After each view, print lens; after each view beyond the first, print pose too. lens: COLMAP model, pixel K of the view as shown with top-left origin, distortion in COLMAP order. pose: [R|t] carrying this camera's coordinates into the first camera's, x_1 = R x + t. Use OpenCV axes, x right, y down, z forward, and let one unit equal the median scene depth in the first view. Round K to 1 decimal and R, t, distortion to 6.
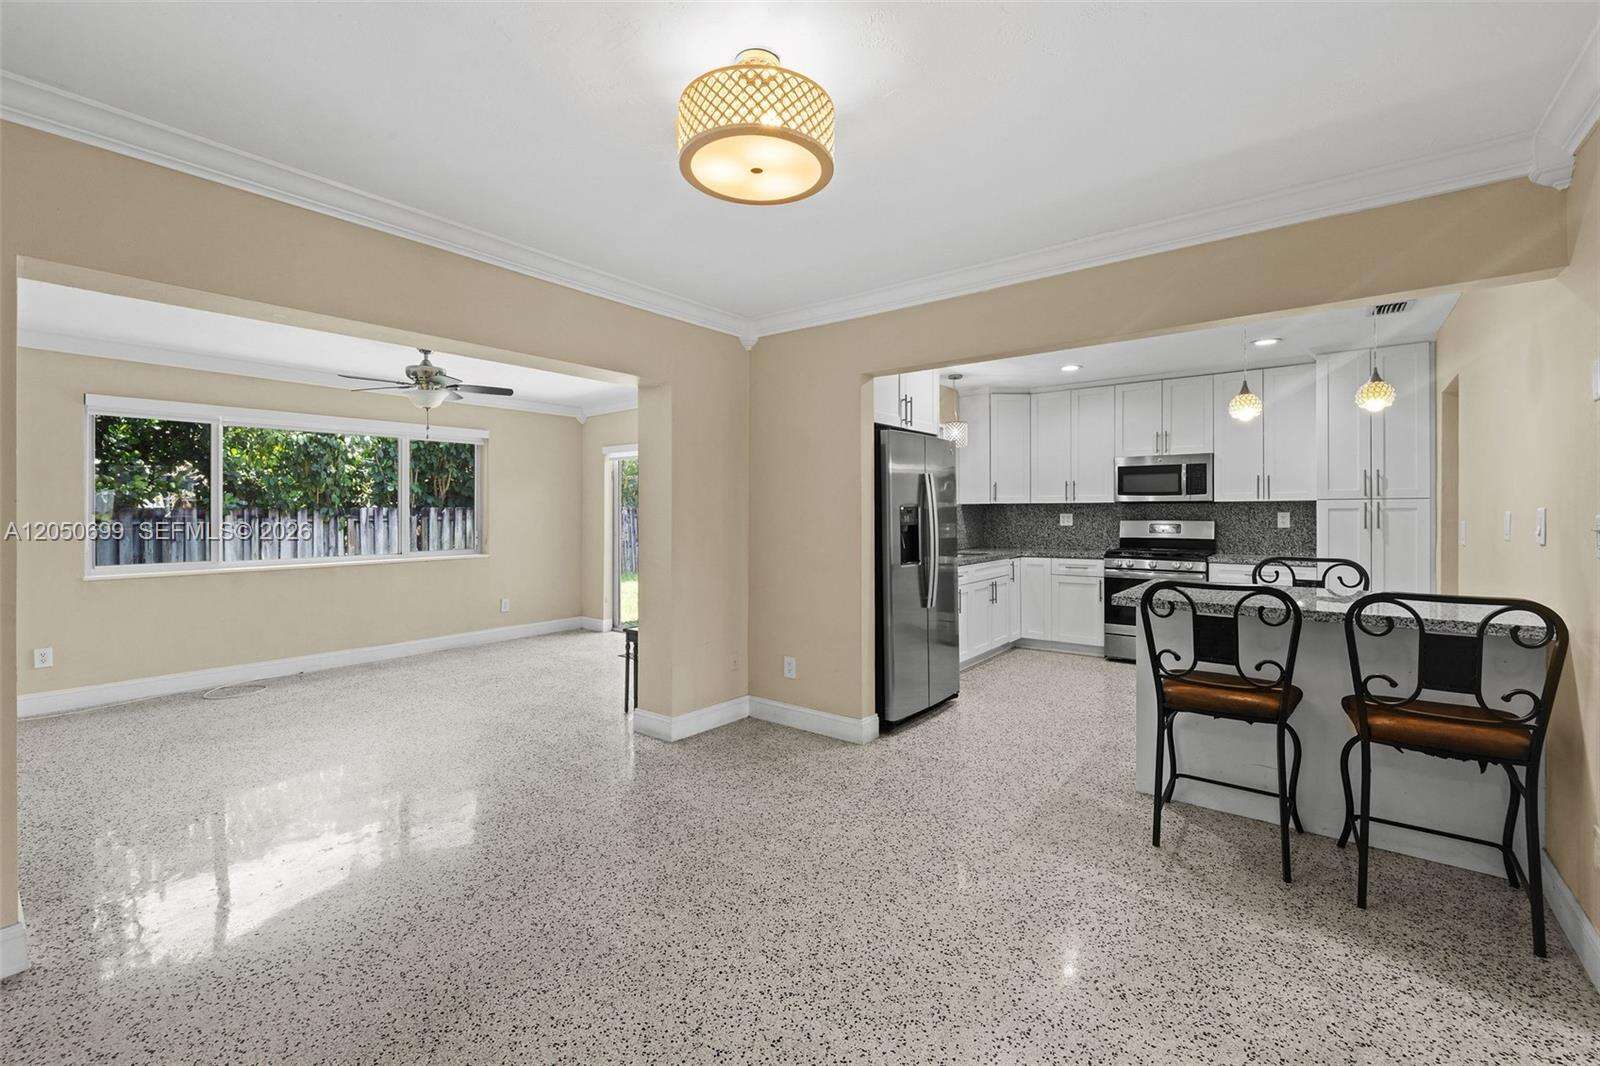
lens RADIAL K [[682.8, 0, 789.5], [0, 682.8, 514.7], [0, 0, 1]] dist [-0.000248, 0.000176]
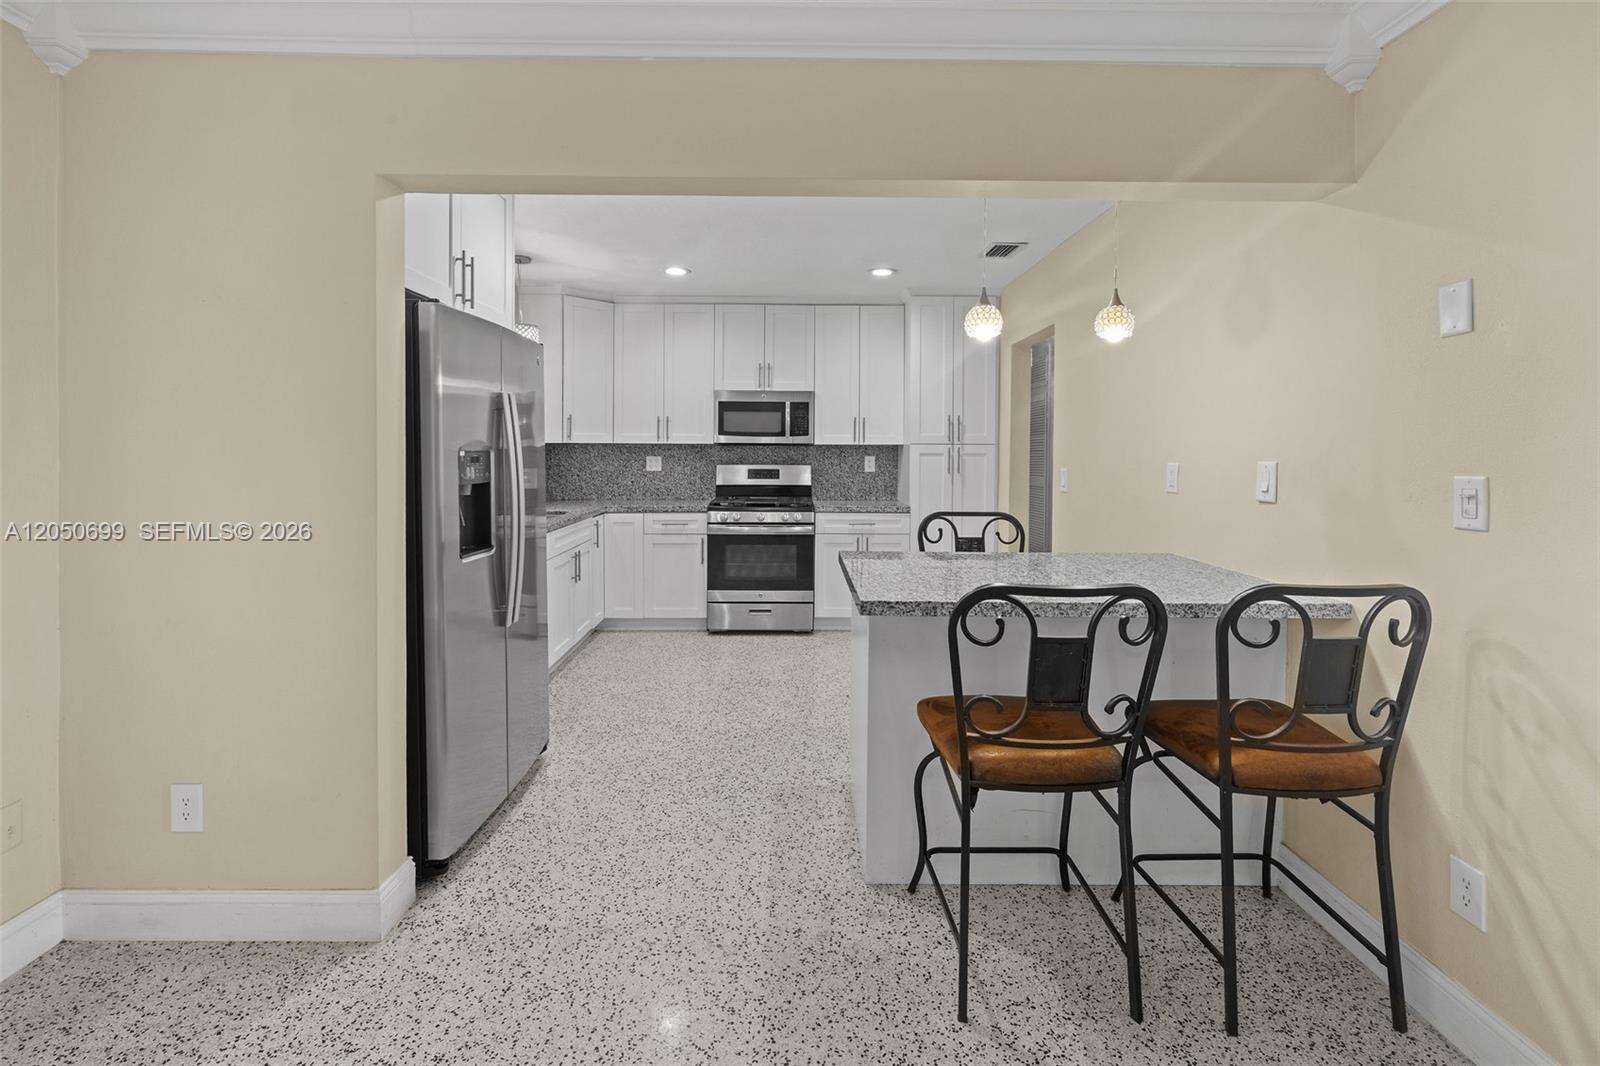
lens RADIAL K [[699.3, 0, 800.3], [0, 699.3, 460.1], [0, 0, 1]] dist [0.000803, 0.000344]
pose [[0.775621, -0.002509, 0.631194, 0.015906], [-0.005399, 0.999929, 0.010608, -0.007644], [-0.631176, -0.011636, 0.775553, 0.275595]]
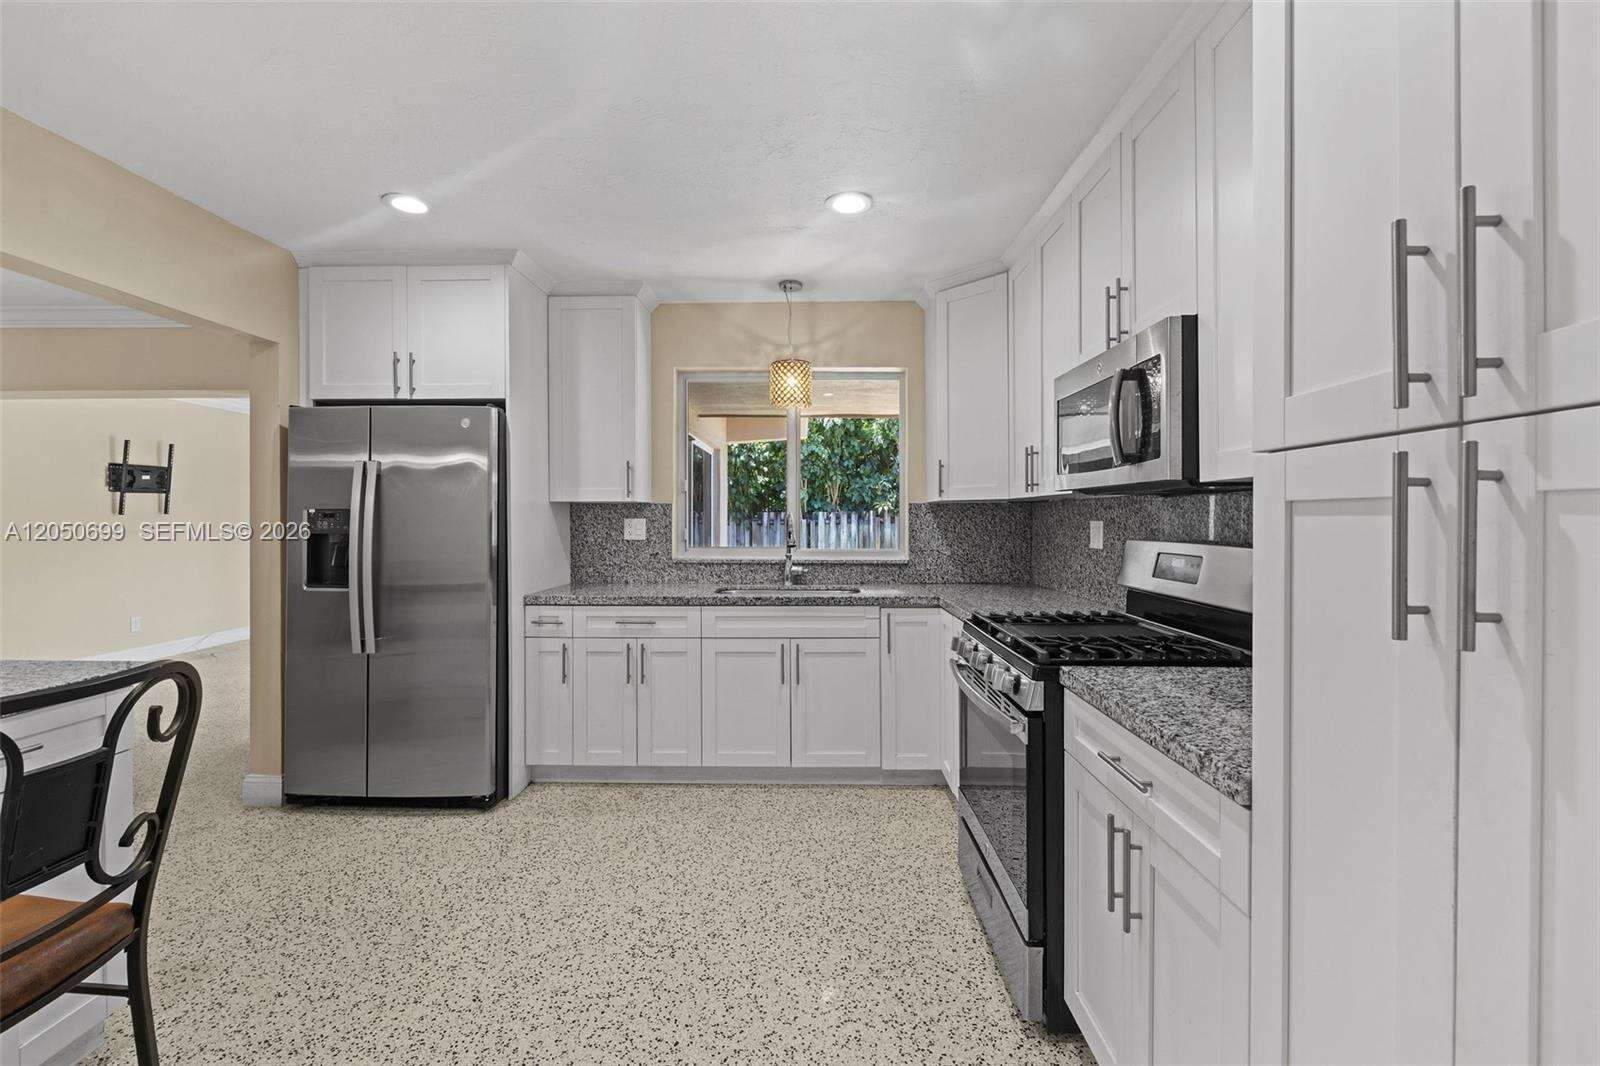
lens RADIAL K [[670.7, 0, 792.5], [0, 670.7, 520.8], [0, 0, 1]] dist [-0.000919, 0.000207]
pose [[0.598512, 0.007249, -0.801081, 0.717293], [-0.005279, 0.999973, 0.005105, -0.003246], [0.801097, 0.001173, 0.598534, 0.669974]]
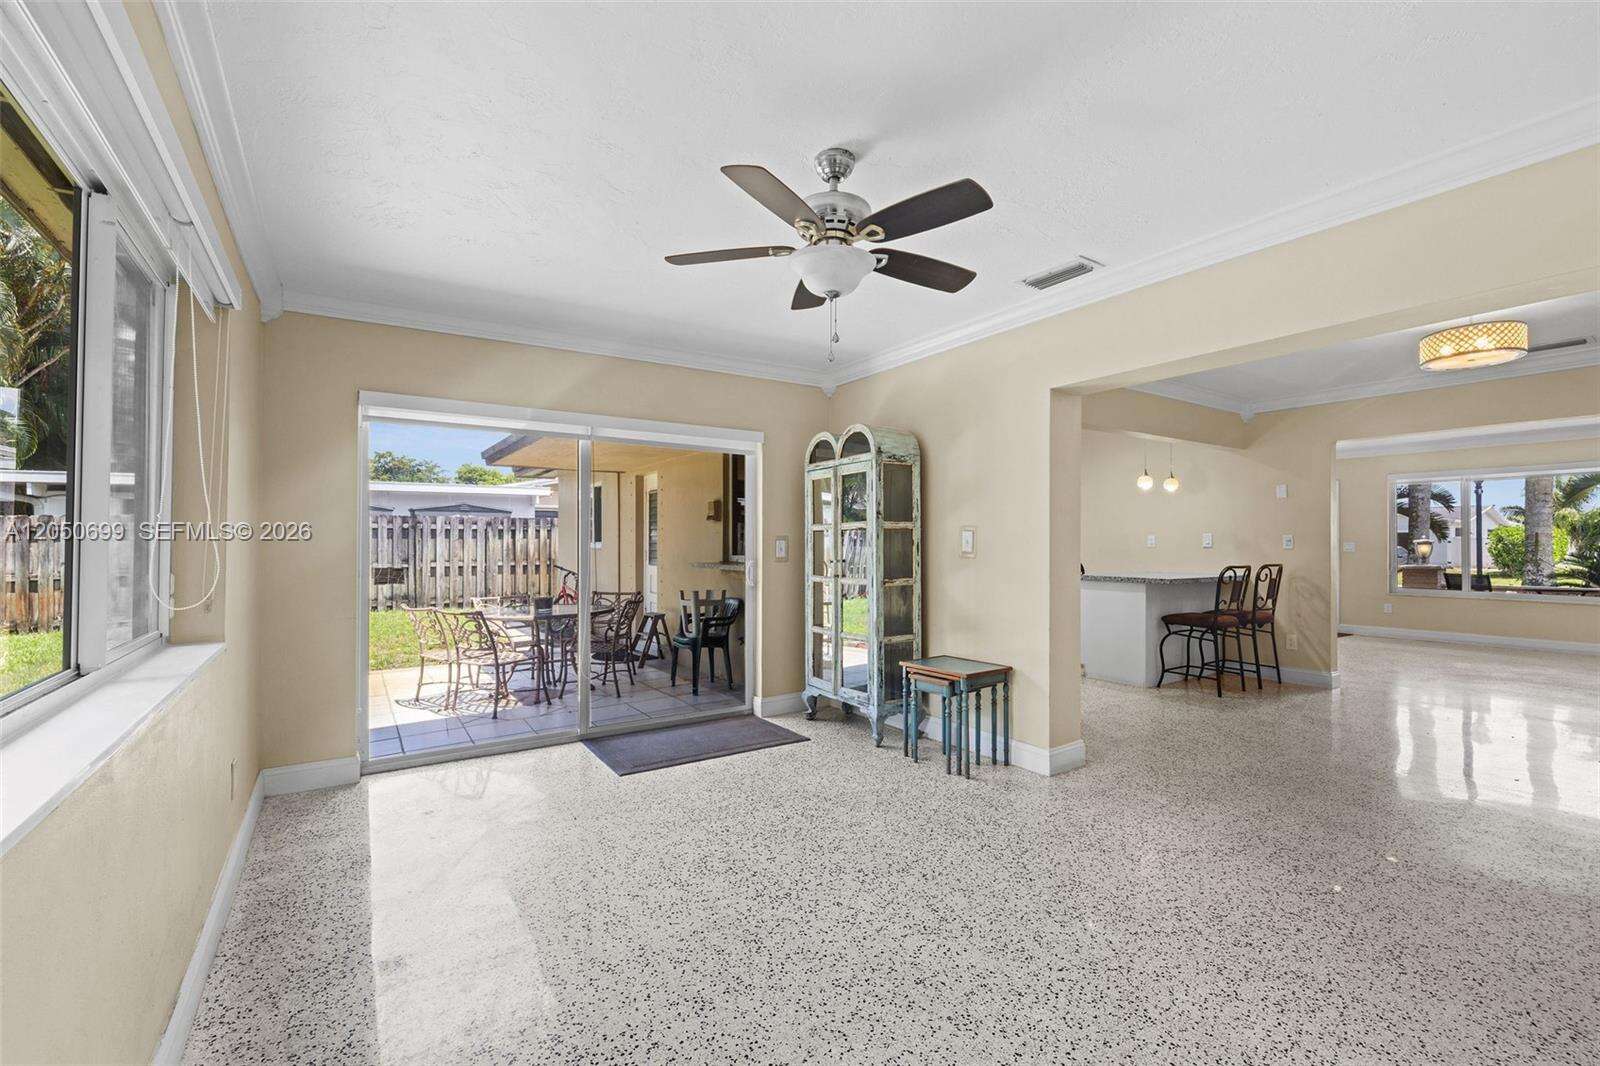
lens RADIAL K [[678.0, 0, 797.5], [0, 678.0, 558.2], [0, 0, 1]] dist [-0.001031, 0.000471]
pose [[0.302118, -0.021285, 0.953033, -0.786555], [0.005474, 0.999773, 0.020593, 0.010361], [-0.953255, -0.001005, 0.302166, 0.711484]]
